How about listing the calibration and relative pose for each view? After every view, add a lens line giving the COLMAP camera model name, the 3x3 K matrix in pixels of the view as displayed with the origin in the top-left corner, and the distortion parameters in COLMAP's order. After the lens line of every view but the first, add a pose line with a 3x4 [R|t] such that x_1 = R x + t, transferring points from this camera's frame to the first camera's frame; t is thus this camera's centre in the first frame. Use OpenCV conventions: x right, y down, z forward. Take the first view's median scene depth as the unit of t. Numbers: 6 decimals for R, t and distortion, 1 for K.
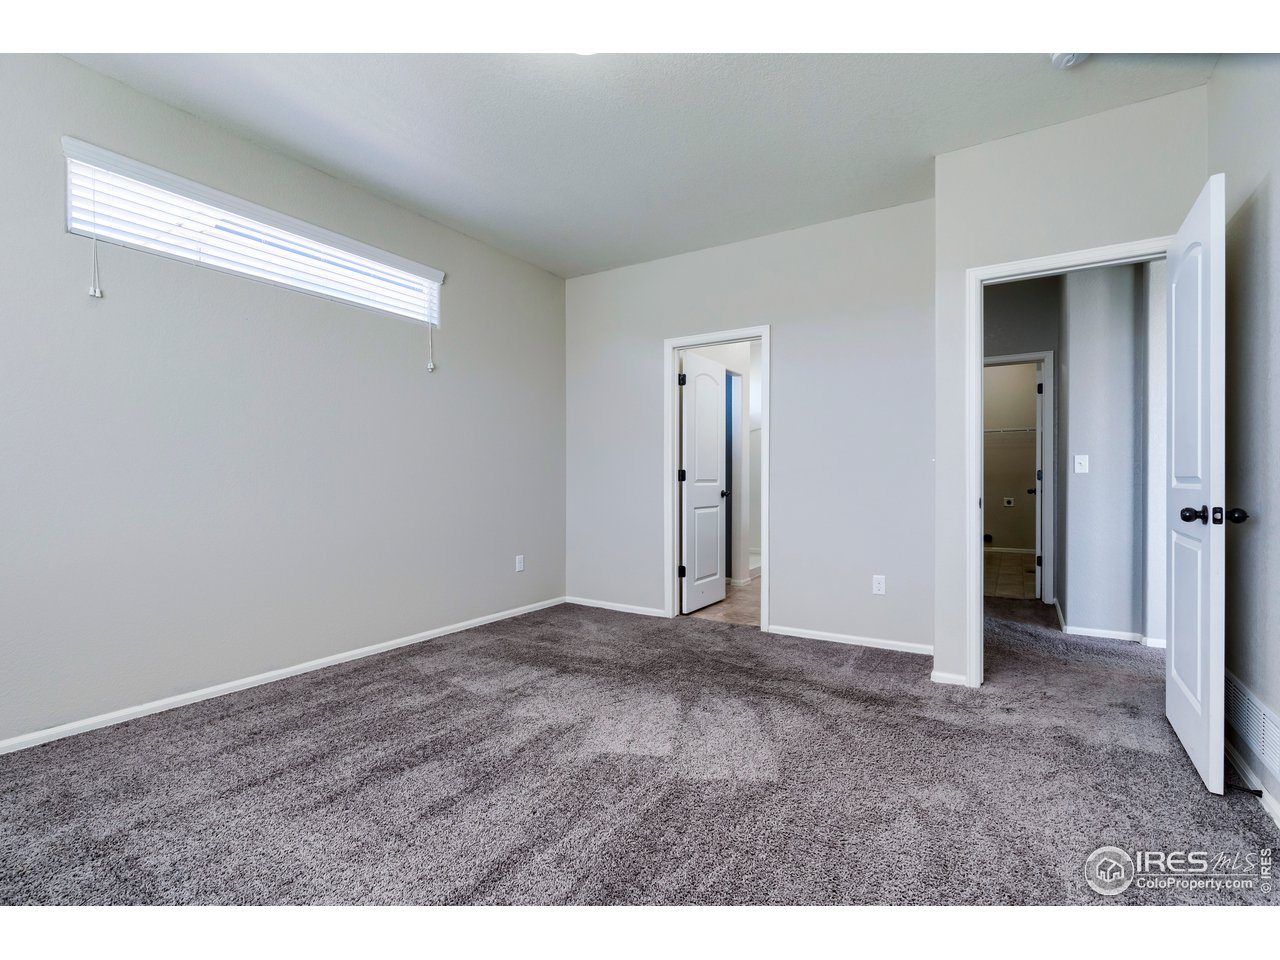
lens RADIAL K [[594.5, 0, 648.8], [0, 594.5, 481.2], [0, 0, 1]] dist [-0.011910, 0.001776]
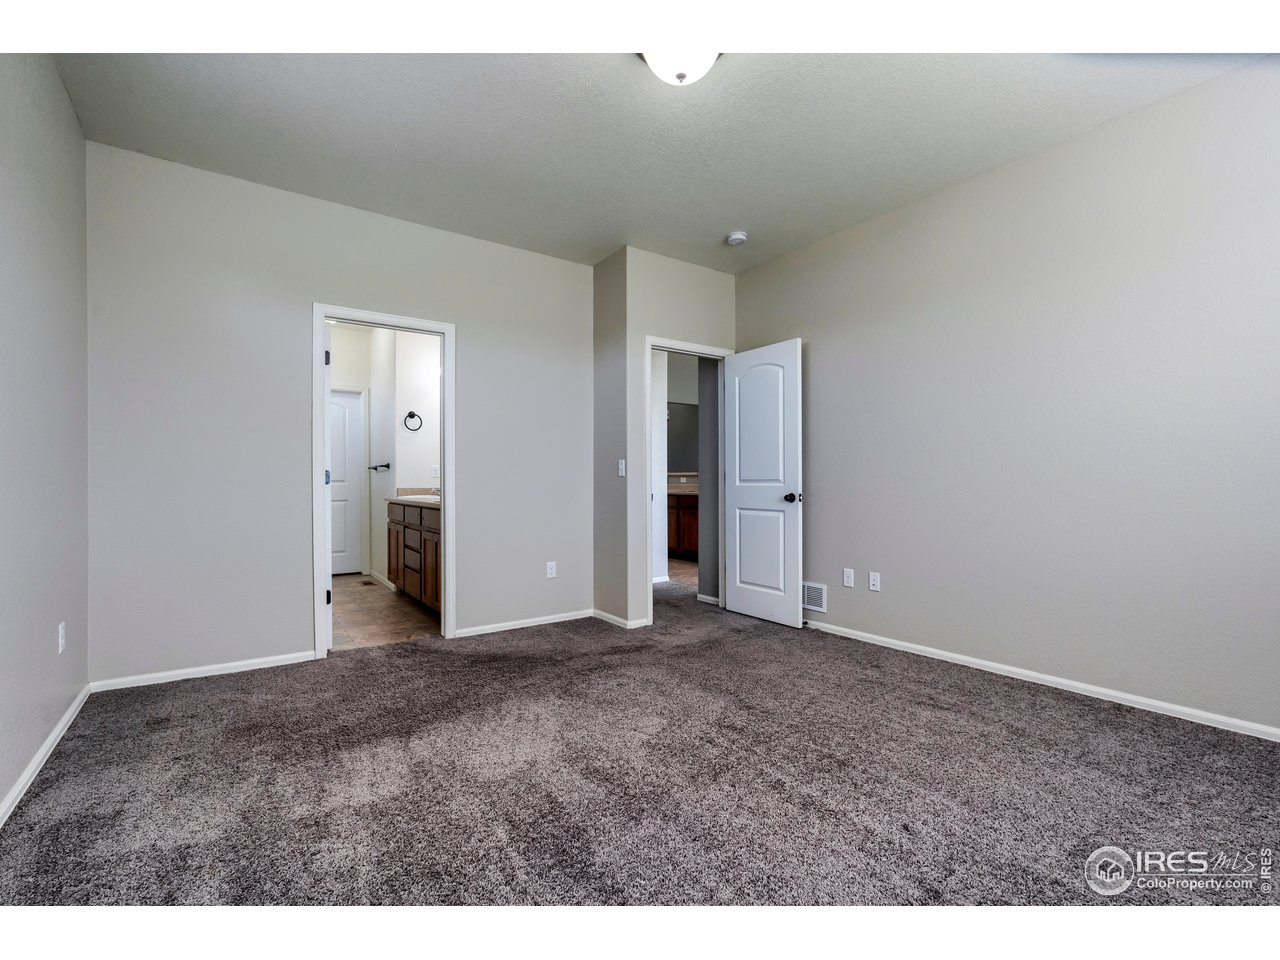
lens RADIAL K [[594.5, 0, 642.4], [0, 594.5, 482.2], [0, 0, 1]] dist [-0.011910, 0.001776]
pose [[0.367970, 0.000059, 0.929838, -0.776421], [0.006249, 0.999977, -0.002537, 0.002667], [-0.929817, 0.006744, 0.367962, 0.458710]]
